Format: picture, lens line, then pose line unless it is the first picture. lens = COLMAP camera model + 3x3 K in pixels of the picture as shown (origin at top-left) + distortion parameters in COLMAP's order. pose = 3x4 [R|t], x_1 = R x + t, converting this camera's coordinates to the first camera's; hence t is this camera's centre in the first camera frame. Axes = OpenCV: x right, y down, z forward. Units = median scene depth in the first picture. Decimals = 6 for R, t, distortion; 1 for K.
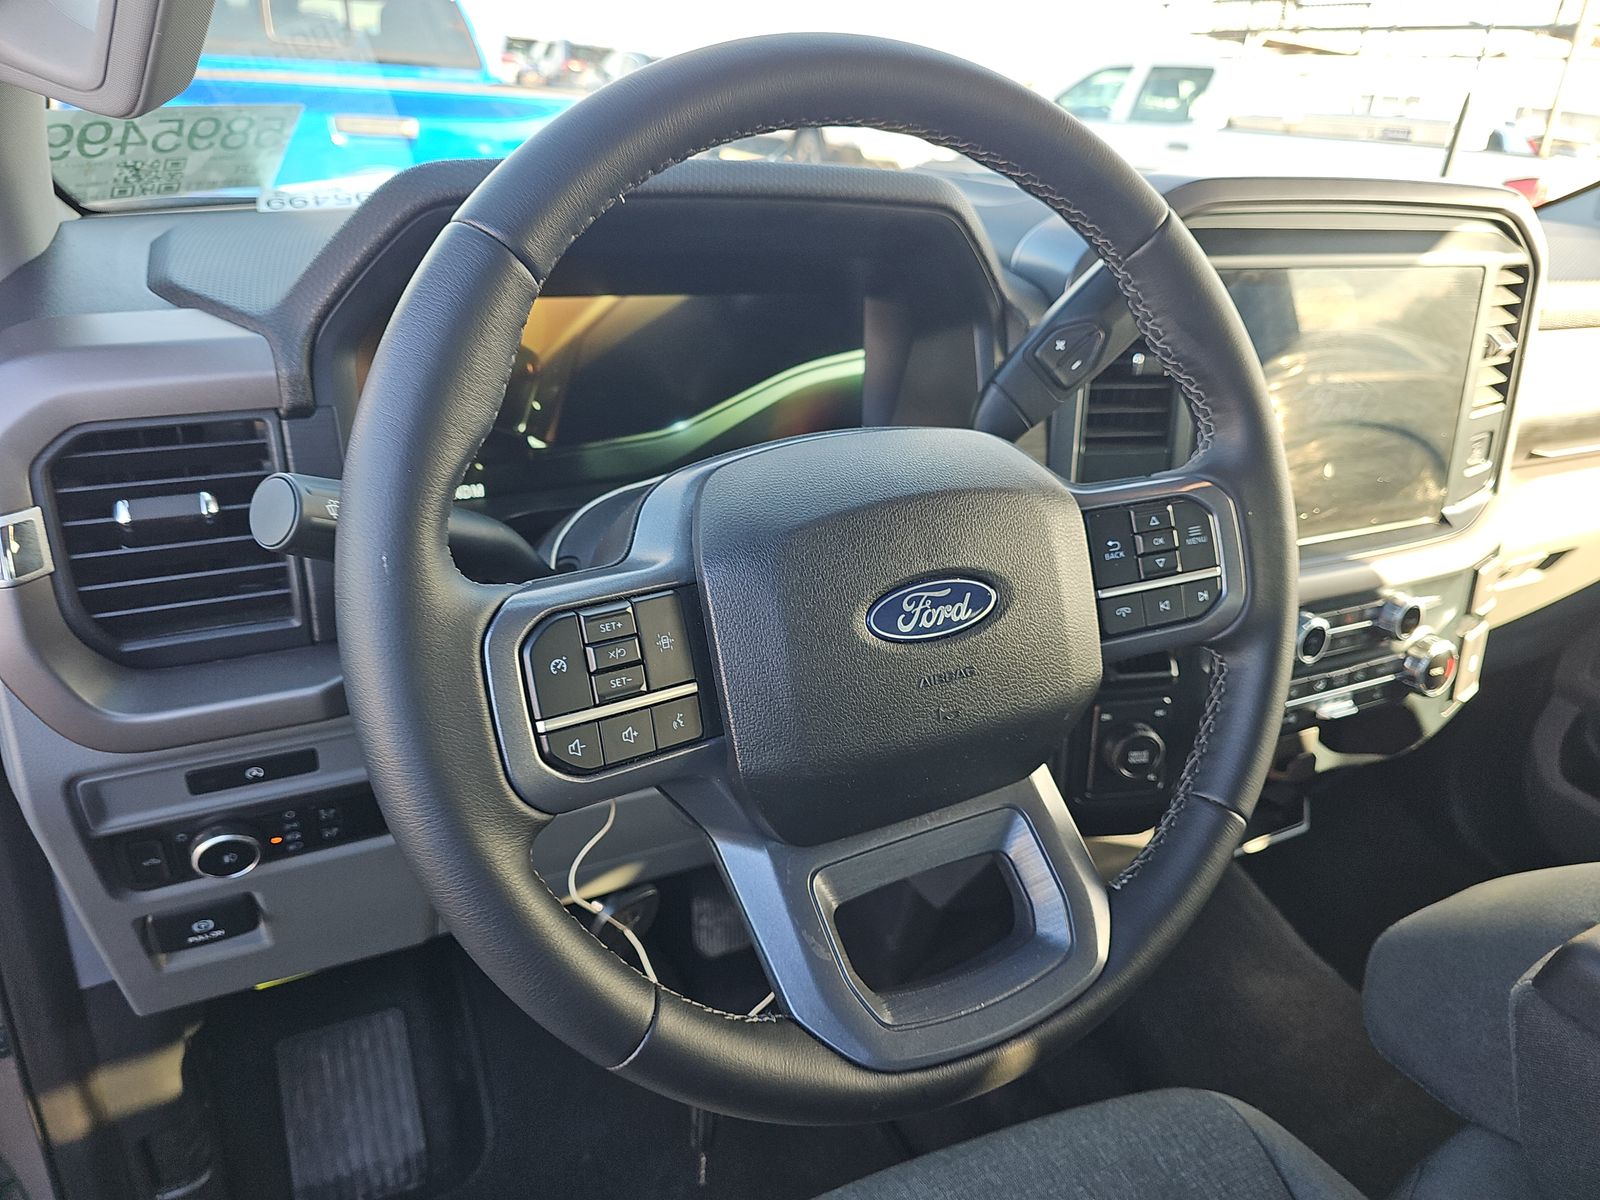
lens RADIAL K [[1081.7, 0, 800.0], [0, 1081.7, 600.0], [0, 0, 1]] dist [0.044363, -0.044845]
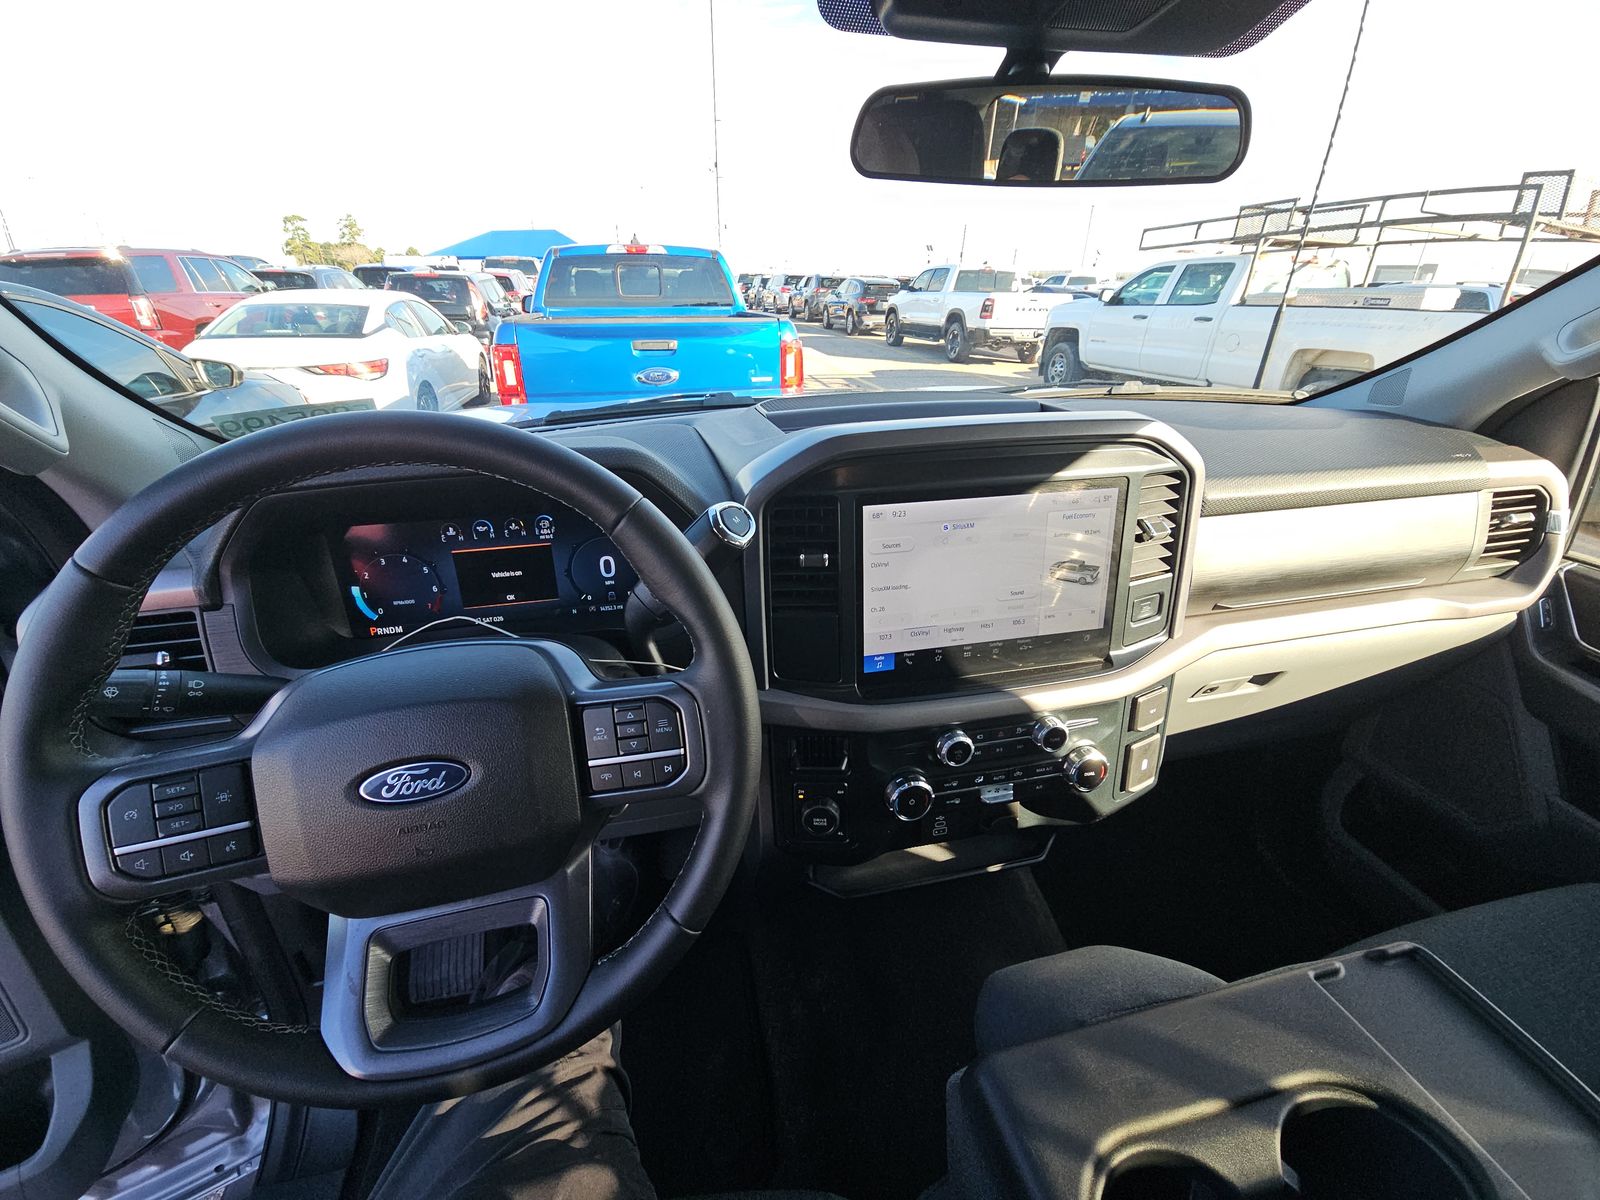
lens RADIAL K [[652.7, 0, 800.0], [0, 652.7, 600.0], [0, 0, 1]] dist [0.000165, -0.000095]
pose [[0.964441, 0.044351, -0.260552, 0.428111], [-0.043937, 0.999007, 0.007420, -0.135750], [0.260622, 0.004292, 0.965431, 0.128640]]
